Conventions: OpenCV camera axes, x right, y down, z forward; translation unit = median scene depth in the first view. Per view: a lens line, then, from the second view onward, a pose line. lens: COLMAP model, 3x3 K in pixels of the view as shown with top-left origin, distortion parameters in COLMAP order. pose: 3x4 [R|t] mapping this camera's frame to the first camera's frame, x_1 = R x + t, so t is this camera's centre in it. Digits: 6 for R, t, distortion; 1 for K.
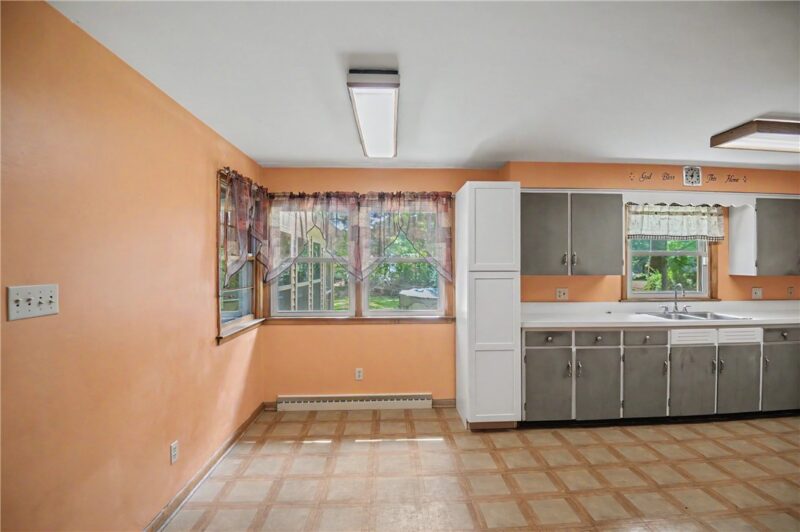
lens RADIAL K [[389.4, 0, 410.8], [0, 389.4, 264.9], [0, 0, 1]] dist [-0.000536, -0.030262]
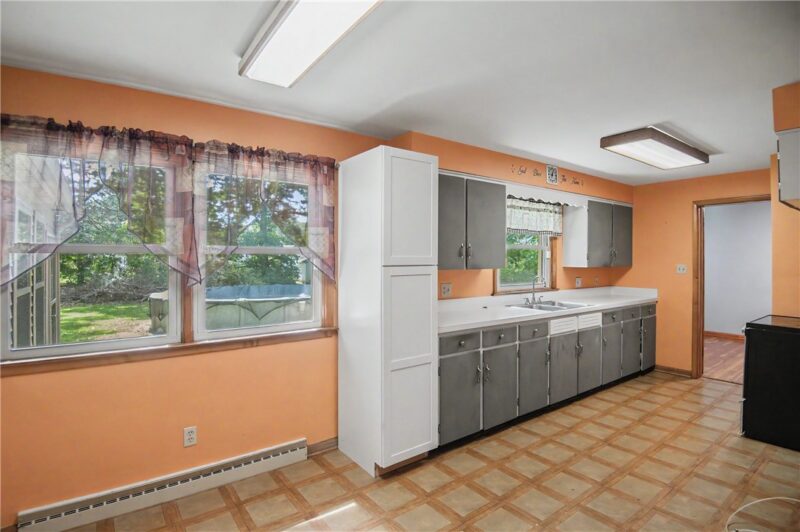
lens RADIAL K [[409.8, 0, 431.5], [0, 409.8, 257.5], [0, 0, 1]] dist [0.002279, -0.026552]
pose [[0.812039, 0.001256, 0.583601, -0.204503], [0.000722, 0.999995, -0.003157, 0.001979], [-0.583602, 0.002985, 0.812034, 0.266931]]
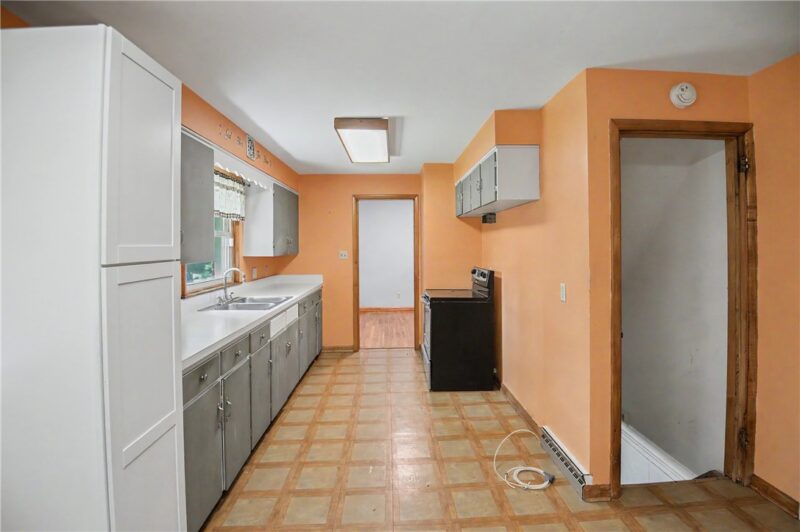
lens RADIAL K [[398.7, 0, 402.6], [0, 398.7, 245.1], [0, 0, 1]] dist [0.000277, -0.000374]
pose [[0.022470, -0.002342, 0.999745, -0.196324], [0.010820, 0.999939, 0.002099, -0.001074], [-0.999689, 0.010771, 0.022494, 0.618624]]
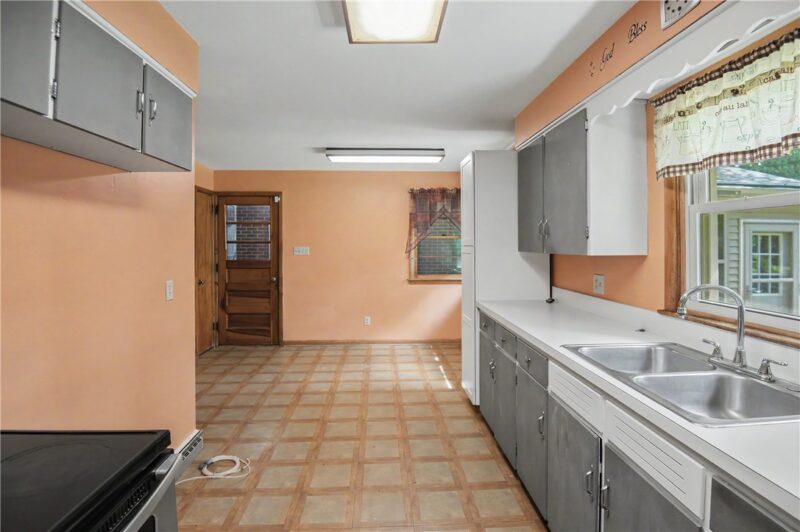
lens RADIAL K [[398.7, 0, 402.6], [0, 398.7, 245.1], [0, 0, 1]] dist [0.000277, -0.000374]
pose [[0.000010, 0.000941, -1.000000, 1.103022], [0.001616, 0.999998, 0.000941, 0.010876], [0.999999, -0.001616, 0.000008, 0.729256]]
